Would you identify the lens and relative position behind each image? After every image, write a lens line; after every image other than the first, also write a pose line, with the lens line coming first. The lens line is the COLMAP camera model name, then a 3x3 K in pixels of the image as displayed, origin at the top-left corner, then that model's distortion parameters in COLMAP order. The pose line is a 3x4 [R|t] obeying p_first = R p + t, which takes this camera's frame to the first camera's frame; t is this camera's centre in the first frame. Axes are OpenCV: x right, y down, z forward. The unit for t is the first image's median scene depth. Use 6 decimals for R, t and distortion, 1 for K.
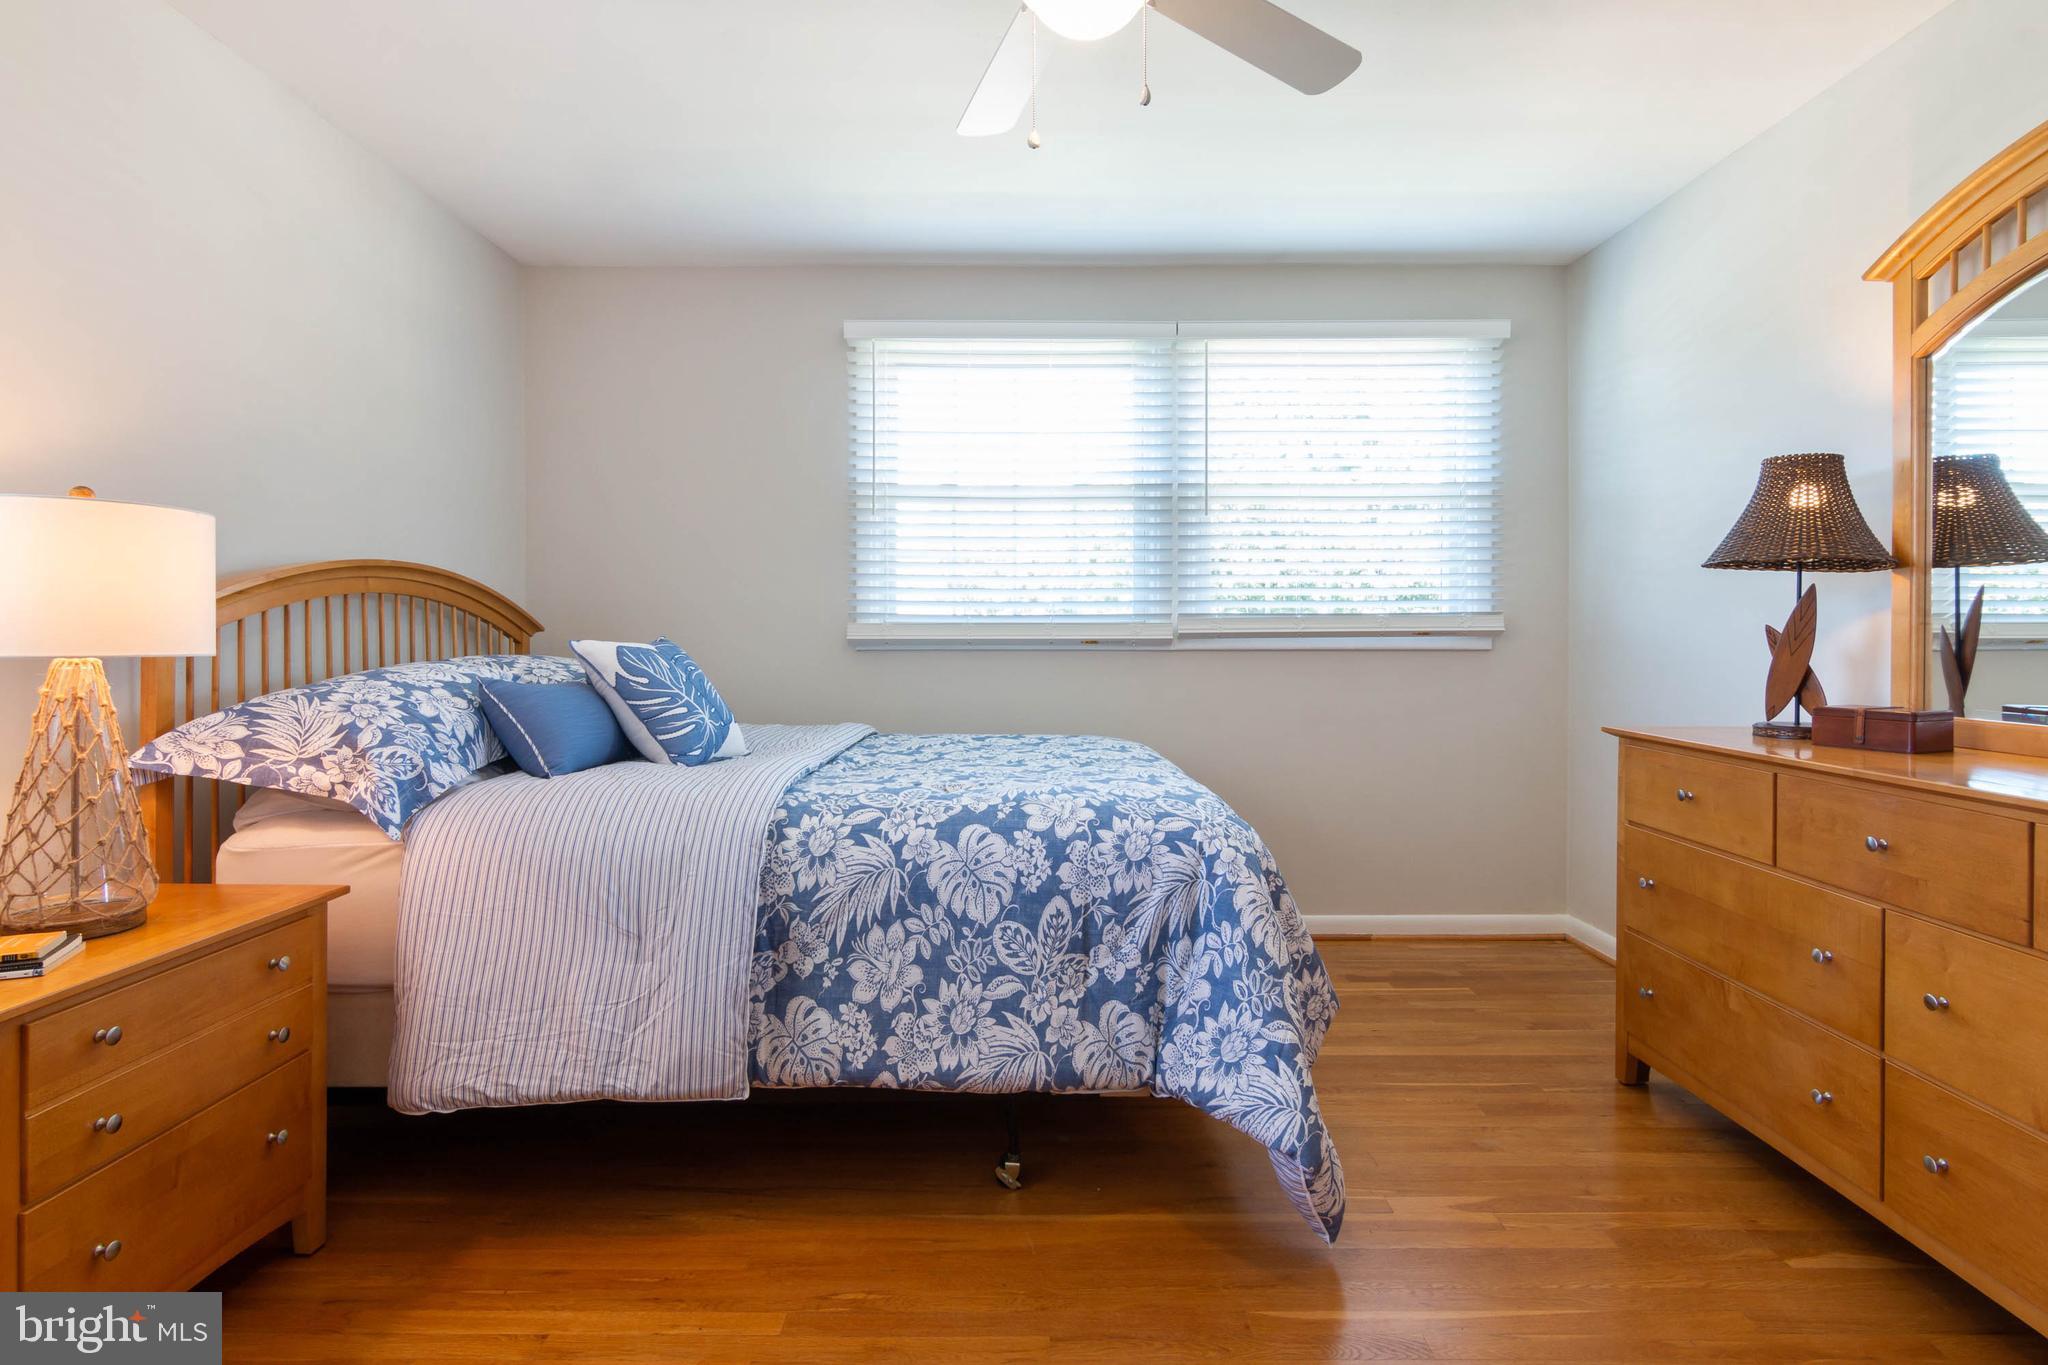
lens RADIAL K [[1049.2, 0, 1029.6], [0, 1049.2, 627.2], [0, 0, 1]] dist [-0.001440, -0.001041]
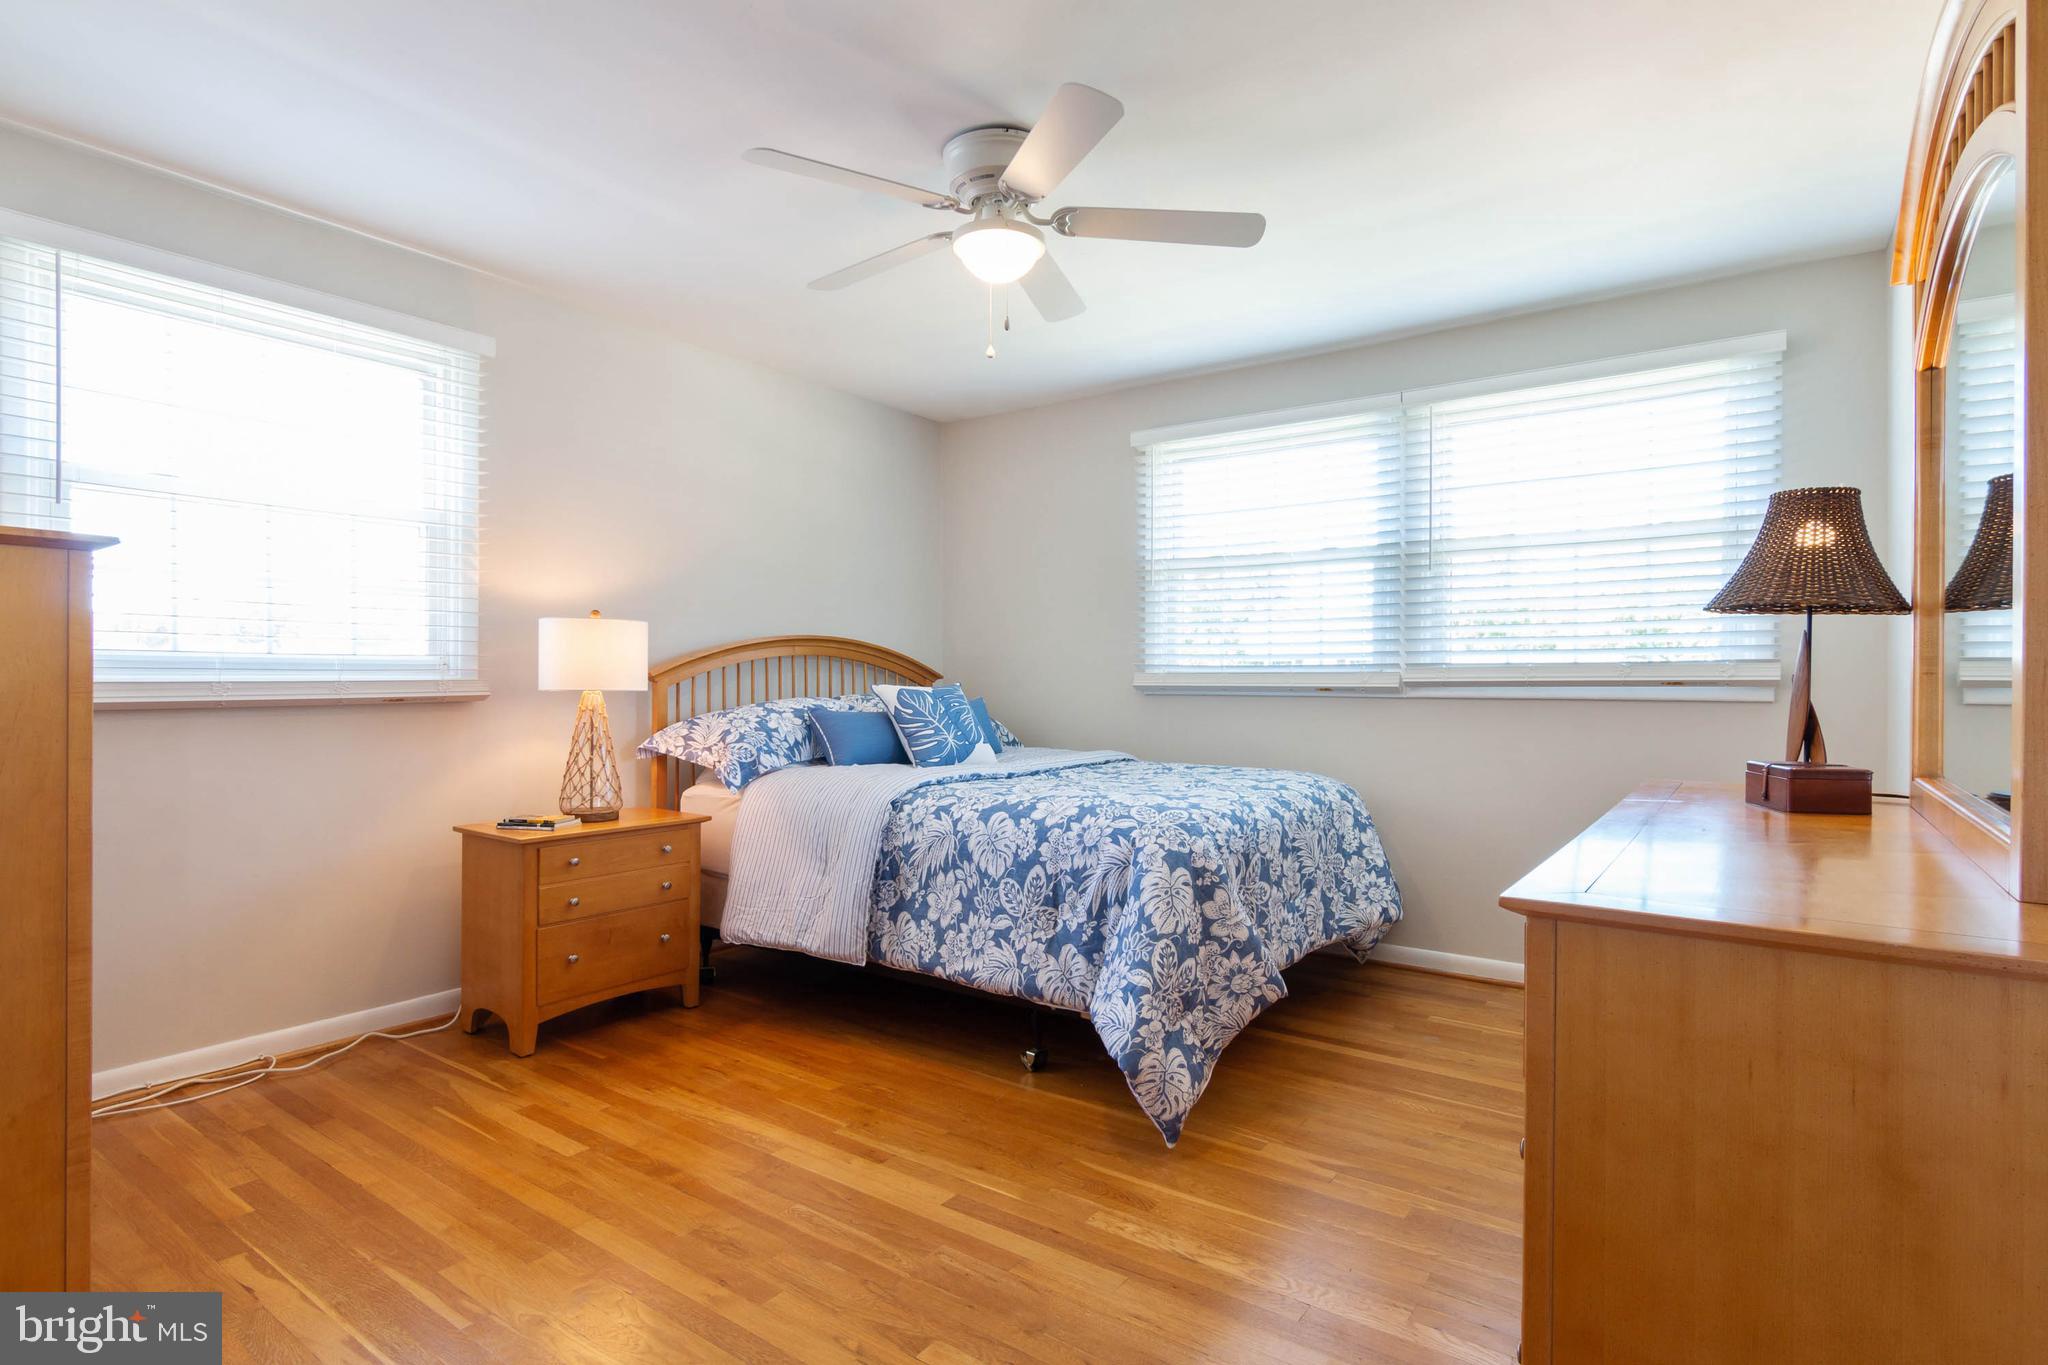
lens RADIAL K [[1035.6, 0, 1024.6], [0, 1035.6, 667.4], [0, 0, 1]] dist [-0.000658, -0.000191]
pose [[0.811141, -0.004985, -0.584830, 0.837047], [0.000488, 0.999969, -0.007846, -0.001523], [0.584851, 0.006078, 0.811118, -0.155156]]
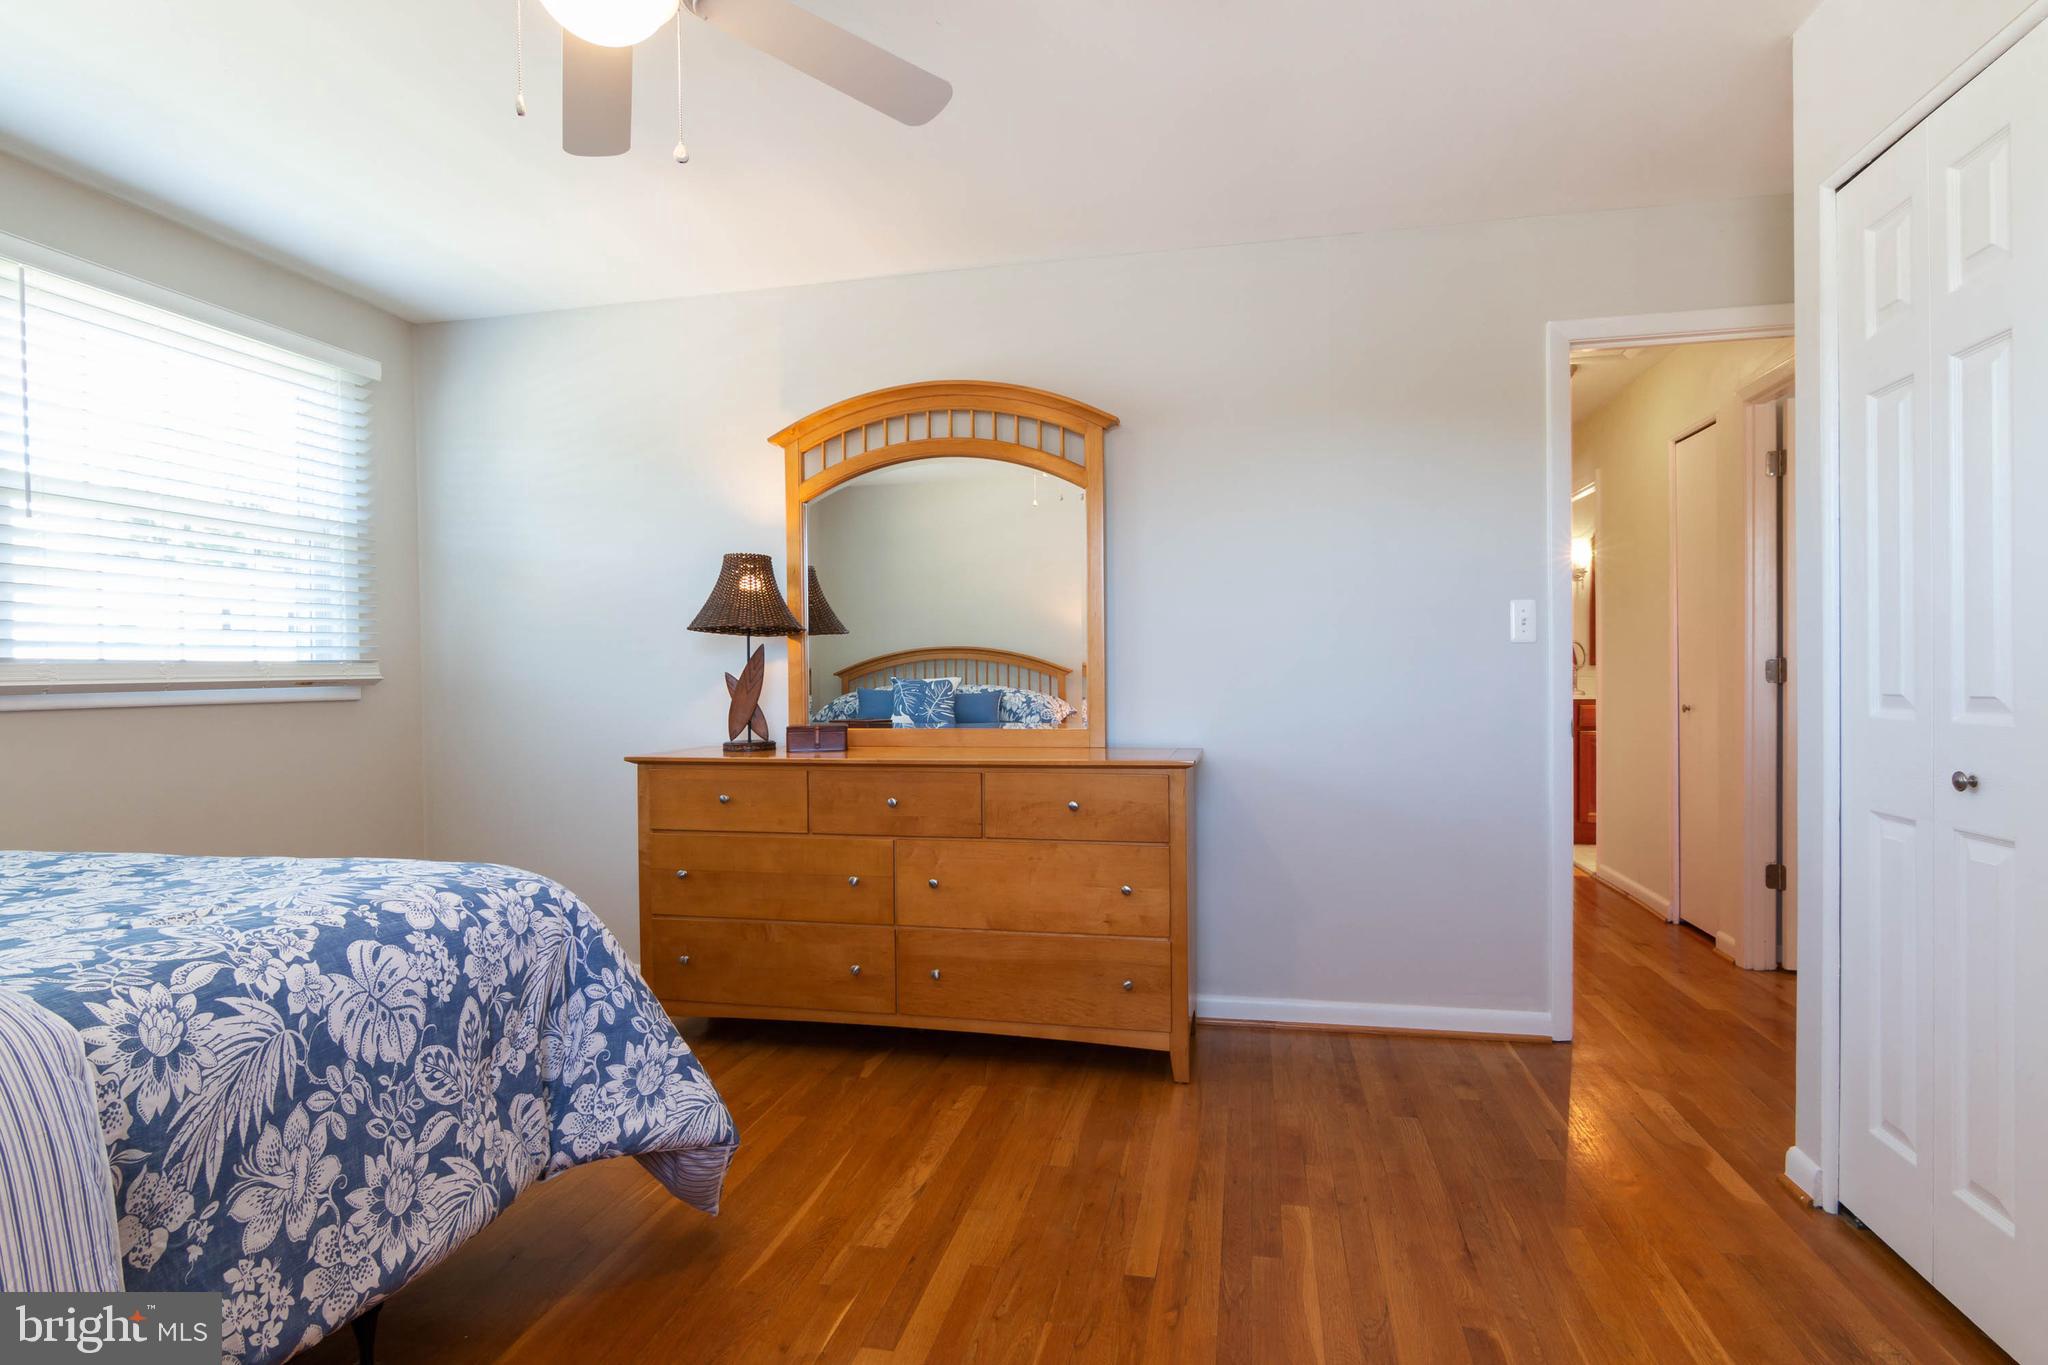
lens RADIAL K [[1034.4, 0, 1010.7], [0, 1034.4, 686.8], [0, 0, 1]] dist [-0.001785, -0.000148]
pose [[0.218810, -0.012212, 0.975691, -0.674730], [0.004357, 0.999924, 0.011538, 0.002965], [-0.975758, 0.001726, 0.218847, 0.401433]]
